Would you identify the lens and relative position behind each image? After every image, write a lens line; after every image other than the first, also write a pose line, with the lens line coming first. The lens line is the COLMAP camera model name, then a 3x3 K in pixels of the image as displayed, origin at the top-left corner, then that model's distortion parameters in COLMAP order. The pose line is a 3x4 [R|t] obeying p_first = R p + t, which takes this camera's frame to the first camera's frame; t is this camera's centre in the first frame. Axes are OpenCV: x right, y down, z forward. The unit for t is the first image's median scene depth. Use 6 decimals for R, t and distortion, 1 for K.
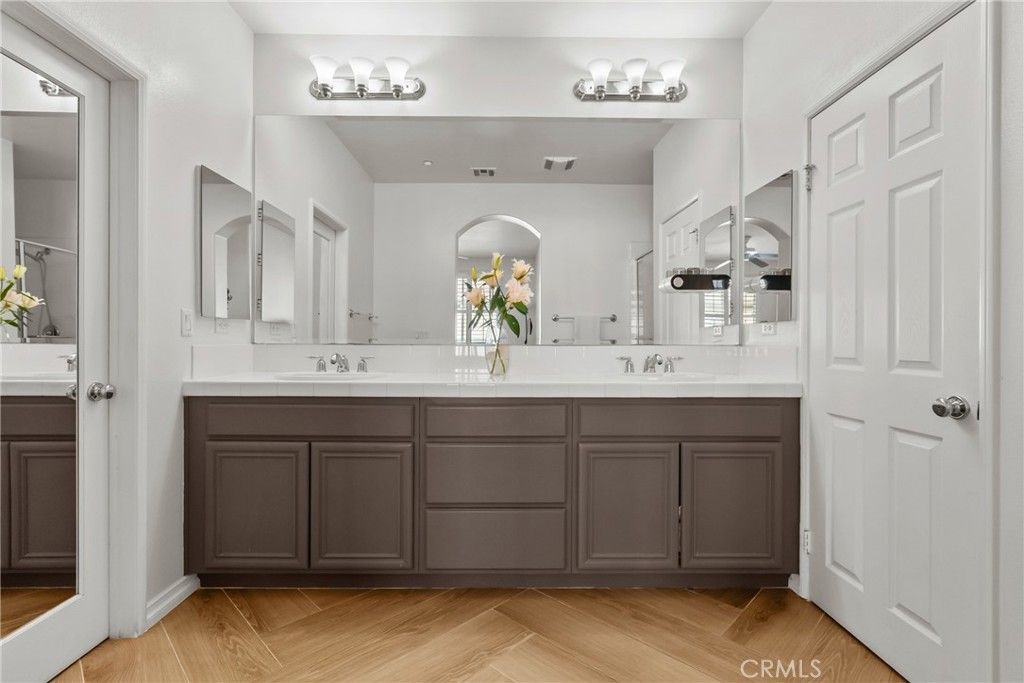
lens RADIAL K [[477.2, 0, 509.3], [0, 477.2, 337.3], [0, 0, 1]] dist [-0.001992, 0.000383]
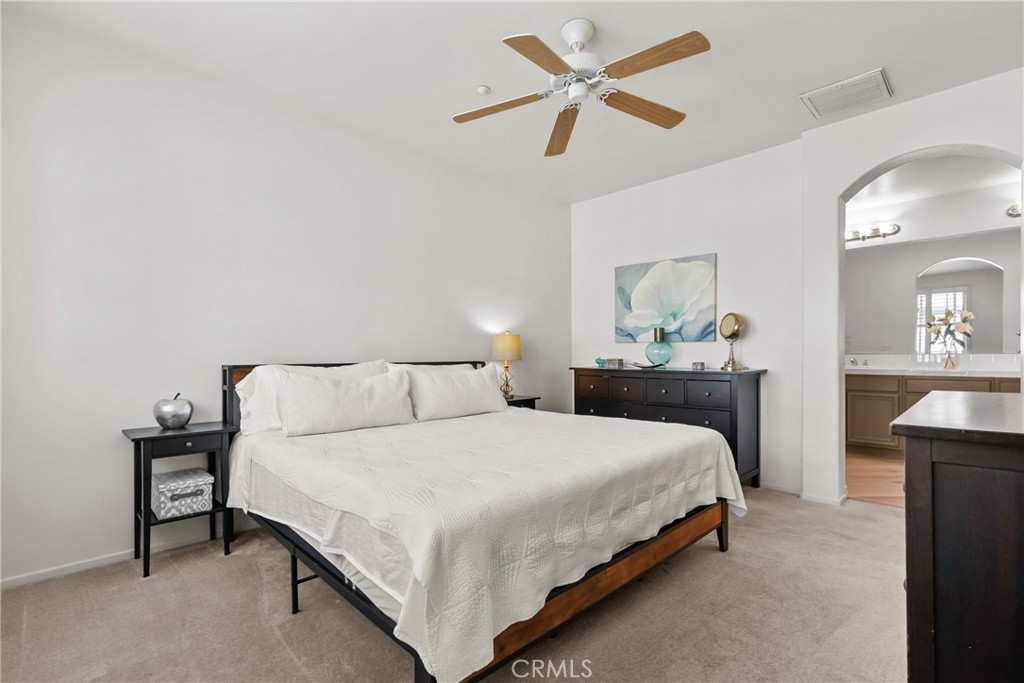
lens RADIAL K [[476.8, 0, 510.4], [0, 476.8, 352.9], [0, 0, 1]] dist [0.000888, 0.000648]
pose [[0.693409, -0.000199, -0.720544, 0.173981], [0.006881, 0.999956, 0.006346, -0.017964], [0.720511, -0.009358, 0.693380, -2.065285]]
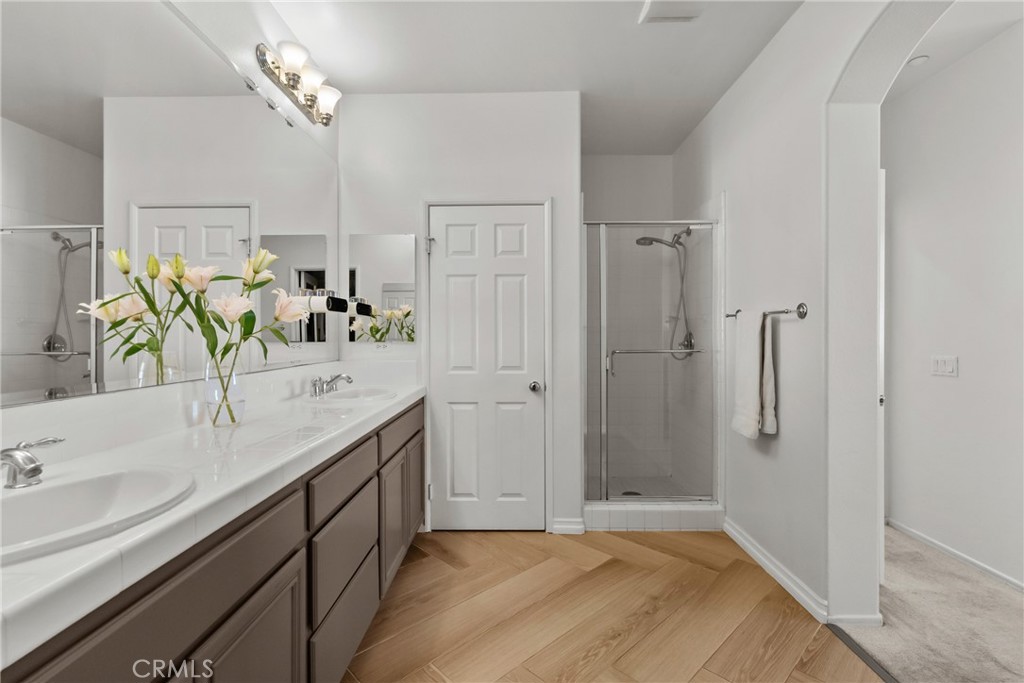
lens RADIAL K [[468.1, 0, 509.3], [0, 468.1, 335.0], [0, 0, 1]] dist [-0.003546, 0.000453]
pose [[0.030439, -0.000323, 0.999537, -0.811013], [-0.003223, 0.999995, 0.000421, -0.059881], [-0.999531, -0.003235, 0.030438, 0.709449]]
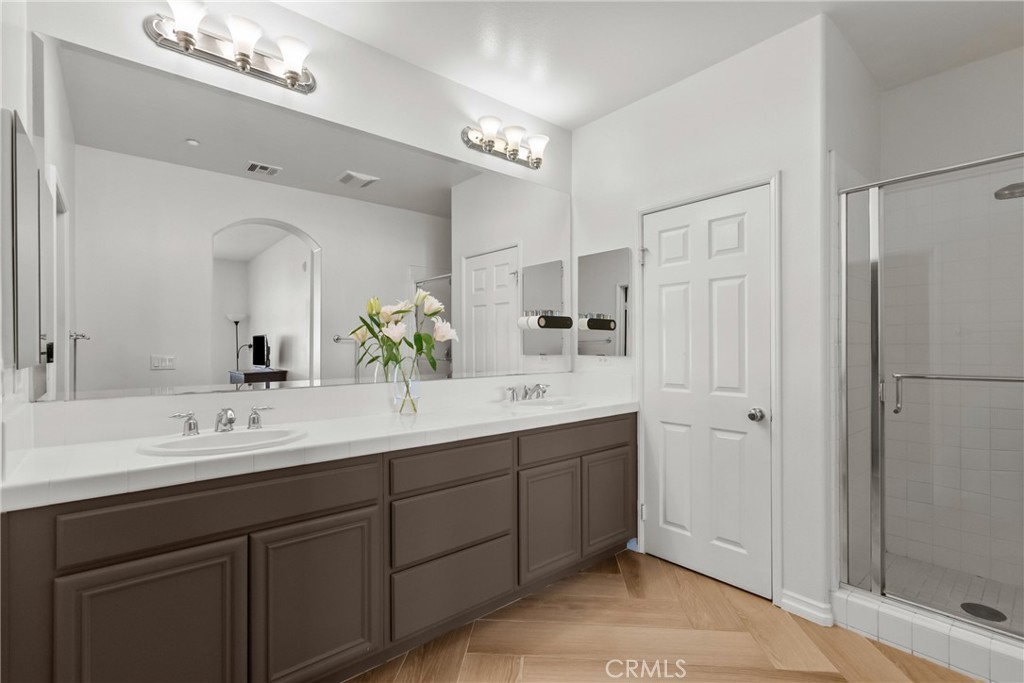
lens RADIAL K [[466.4, 0, 509.8], [0, 466.4, 343.5], [0, 0, 1]] dist [-0.002726, 0.001364]
pose [[0.769862, -0.002456, 0.638206, -0.565694], [0.001639, 0.999997, 0.001872, -0.078473], [-0.638208, -0.000395, 0.769864, 0.181664]]
